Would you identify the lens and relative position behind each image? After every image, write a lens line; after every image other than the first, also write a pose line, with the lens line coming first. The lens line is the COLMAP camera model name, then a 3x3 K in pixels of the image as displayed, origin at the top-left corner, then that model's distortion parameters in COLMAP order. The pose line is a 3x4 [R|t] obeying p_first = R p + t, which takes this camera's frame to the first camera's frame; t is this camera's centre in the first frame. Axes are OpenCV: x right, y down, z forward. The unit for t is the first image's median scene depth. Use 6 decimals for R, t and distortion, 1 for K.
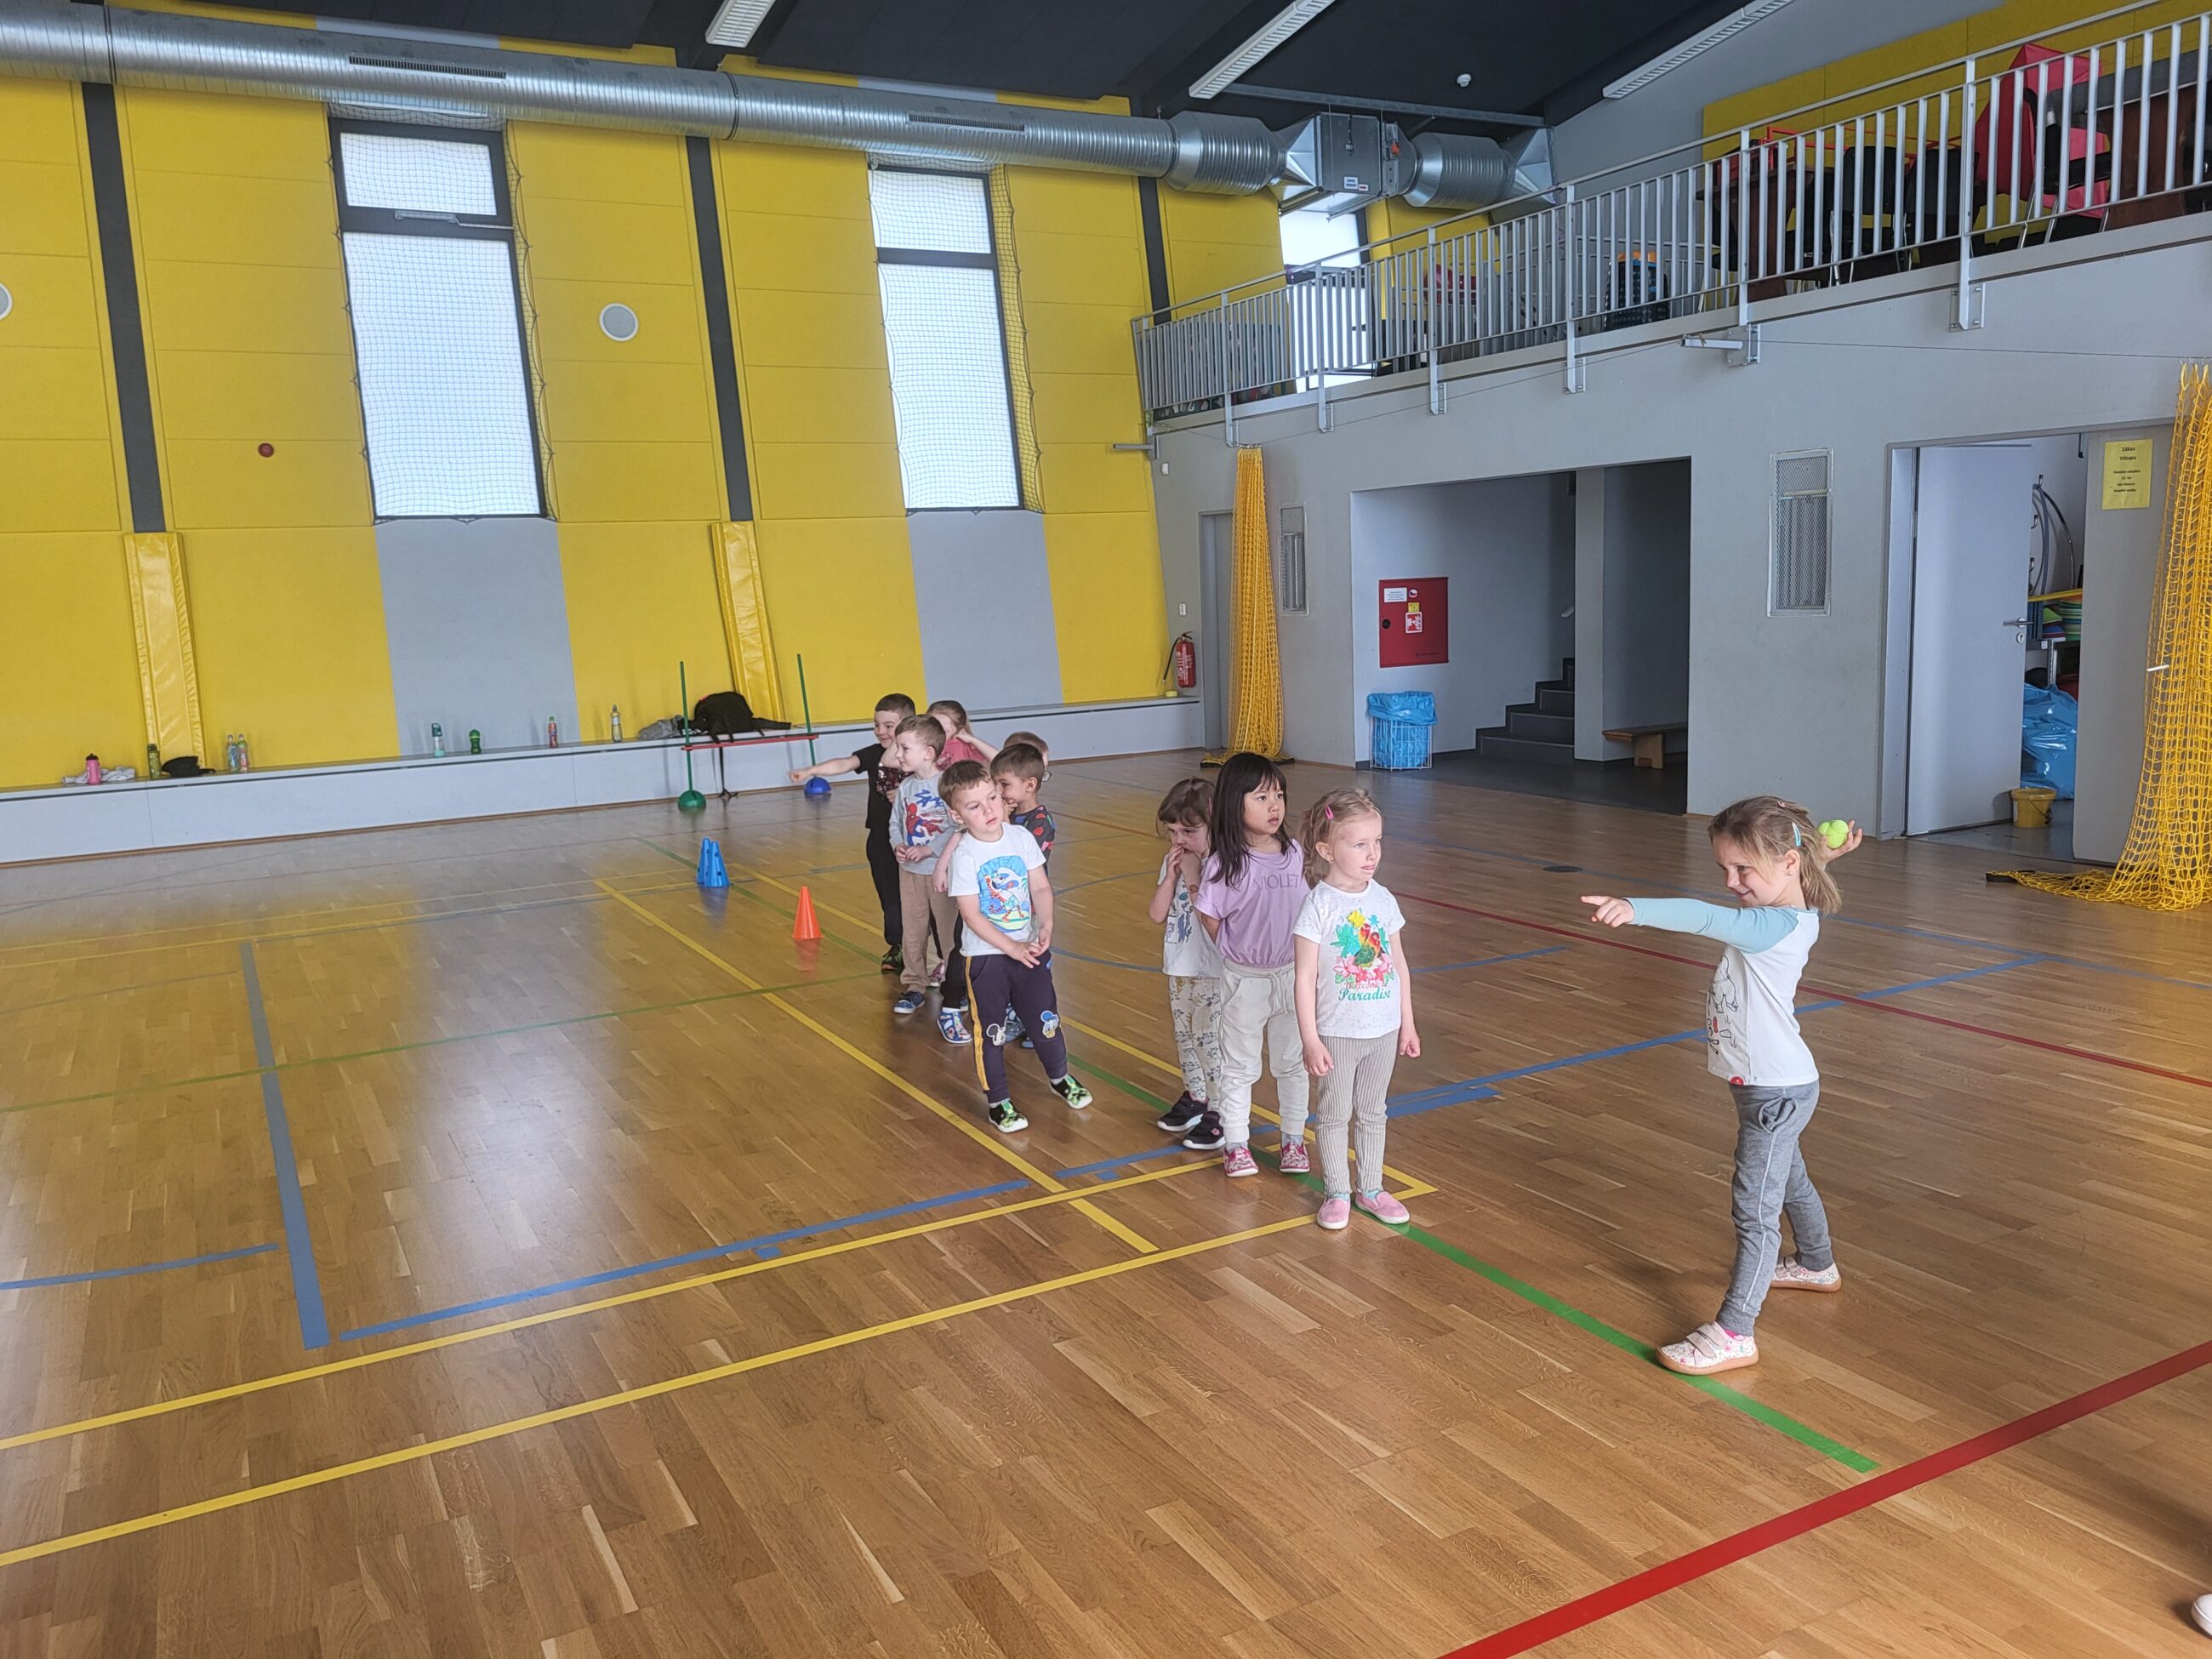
lens RADIAL K [[1691.0, 0, 1106.0], [0, 1691.0, 829.5], [0, 0, 1]] dist [0.005907, 0.000667]
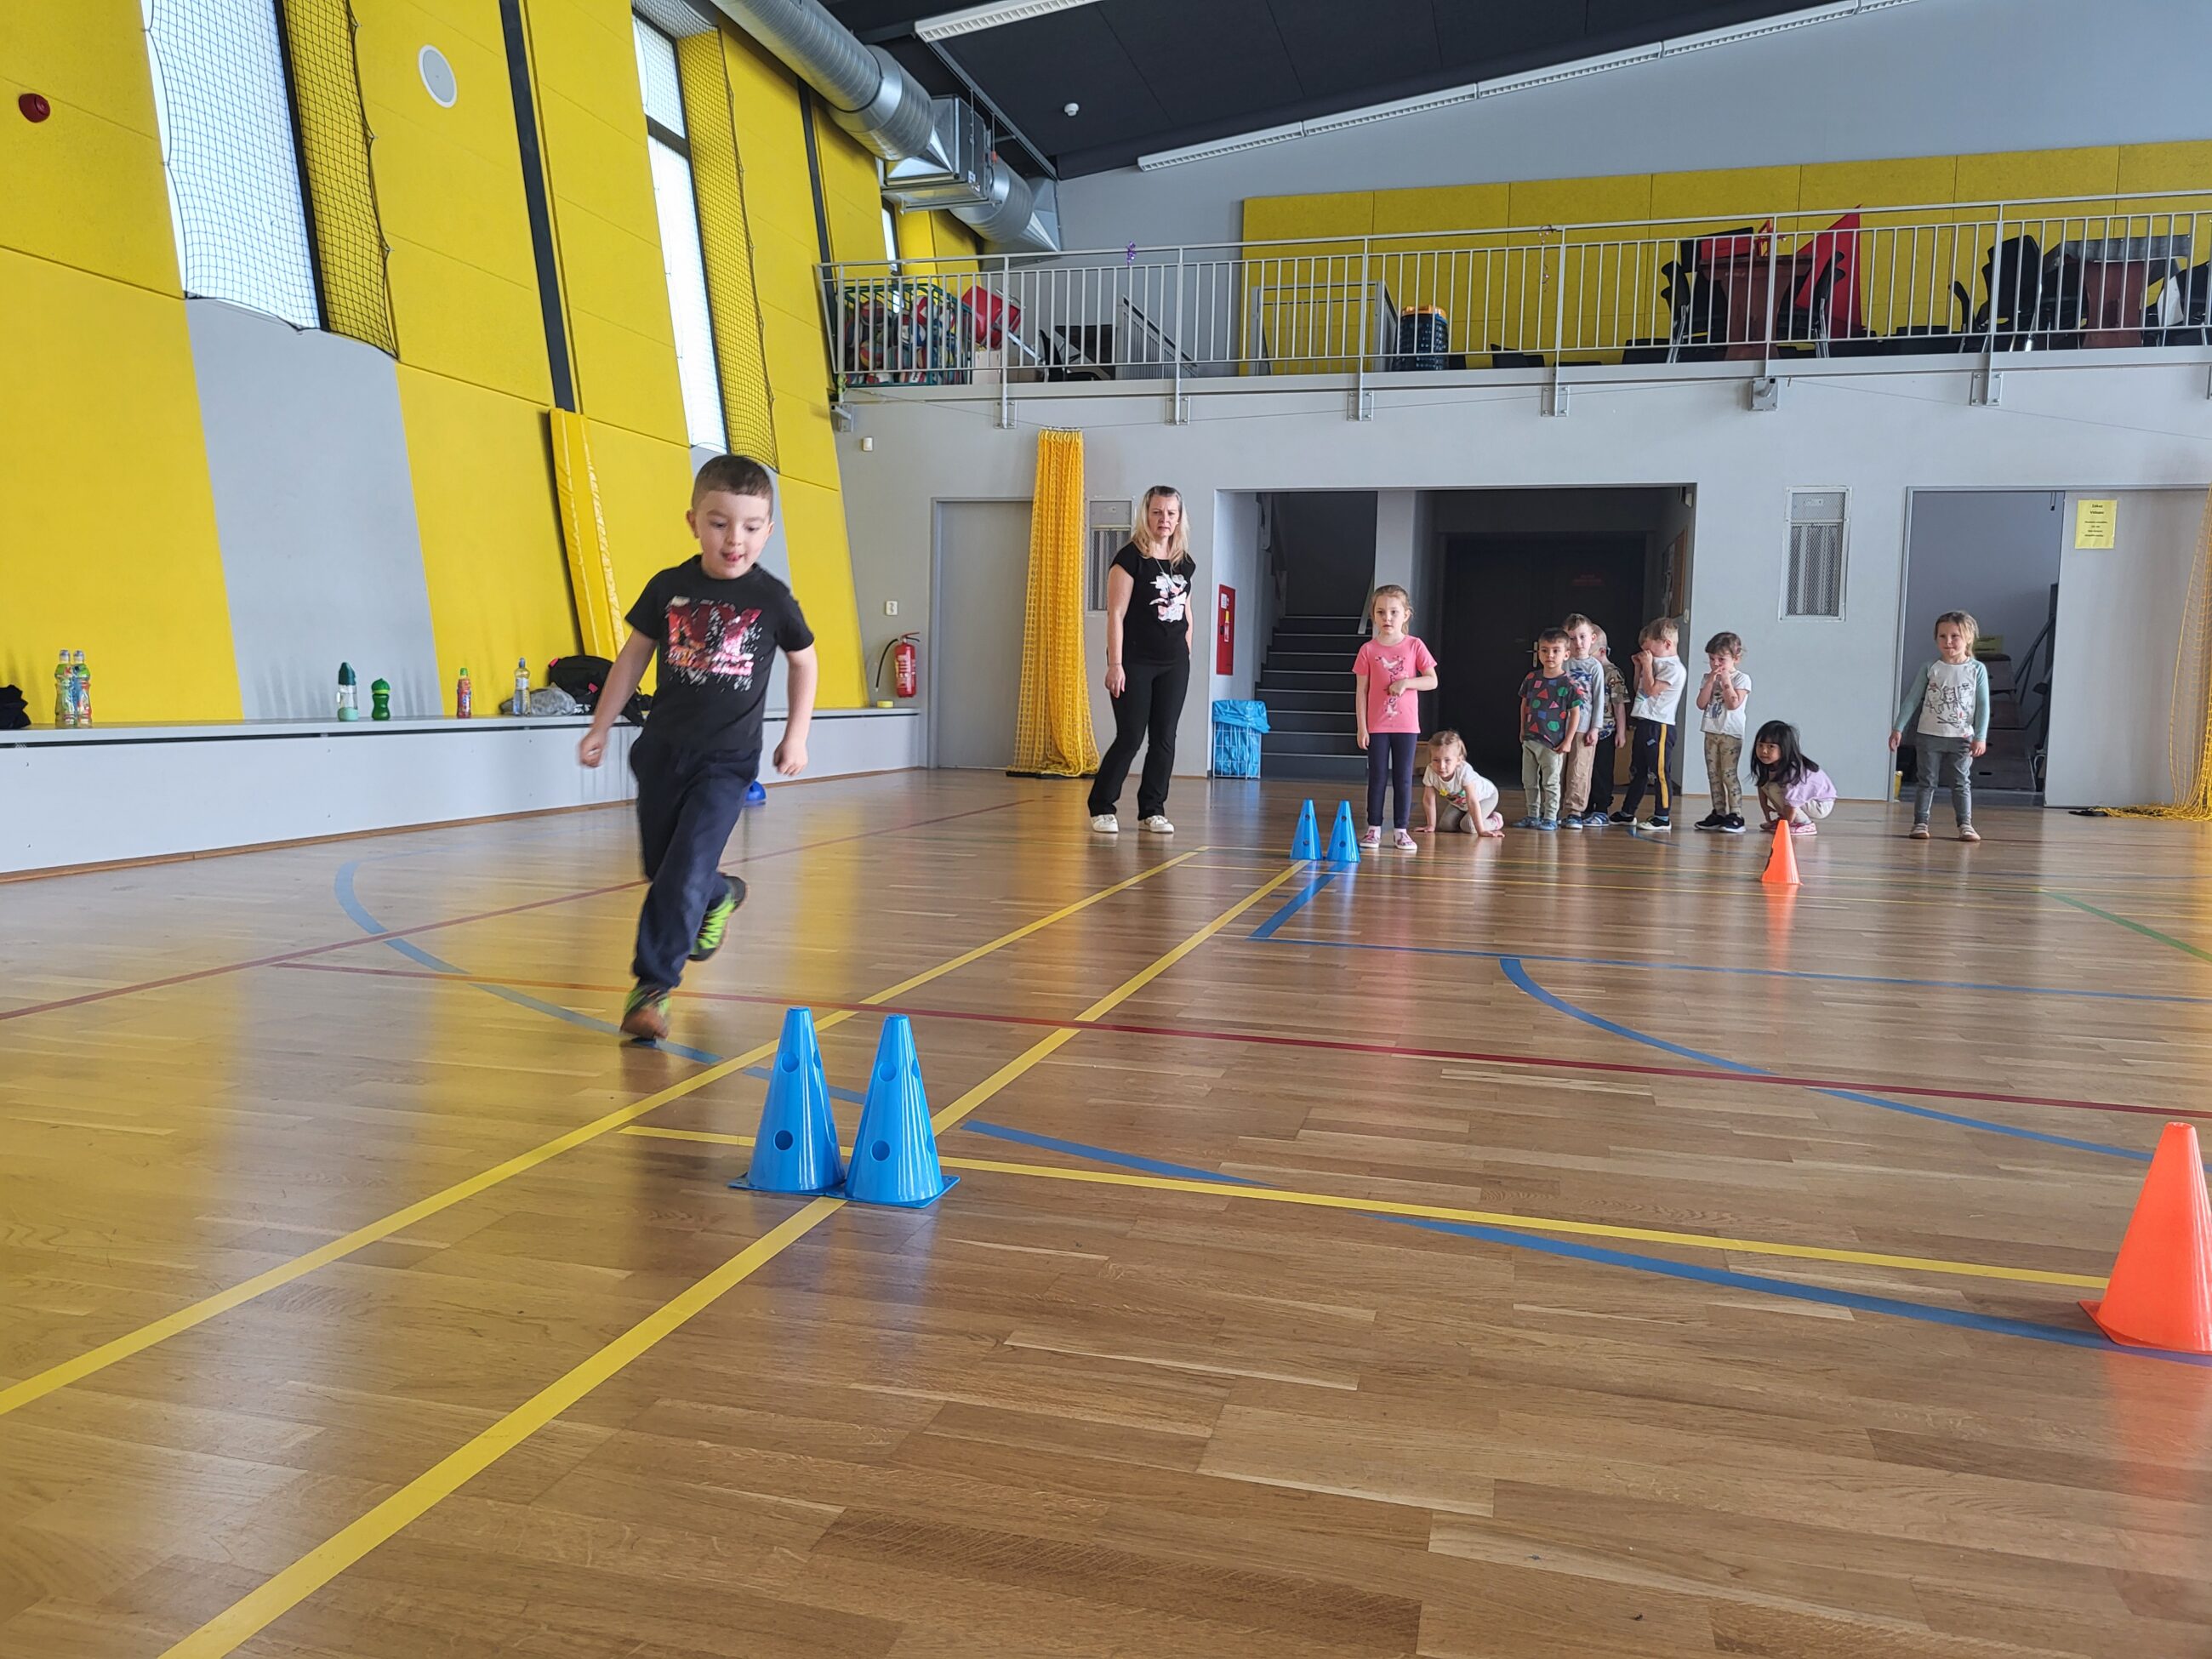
lens RADIAL K [[1679.6, 0, 1064.8], [0, 1679.6, 809.3], [0, 0, 1]] dist [0.050105, -0.045243]
pose [[0.689783, -0.000664, 0.724016, -0.615174], [0.059217, 0.996701, -0.055503, 0.031546], [-0.721591, 0.081159, 0.687547, 0.415696]]
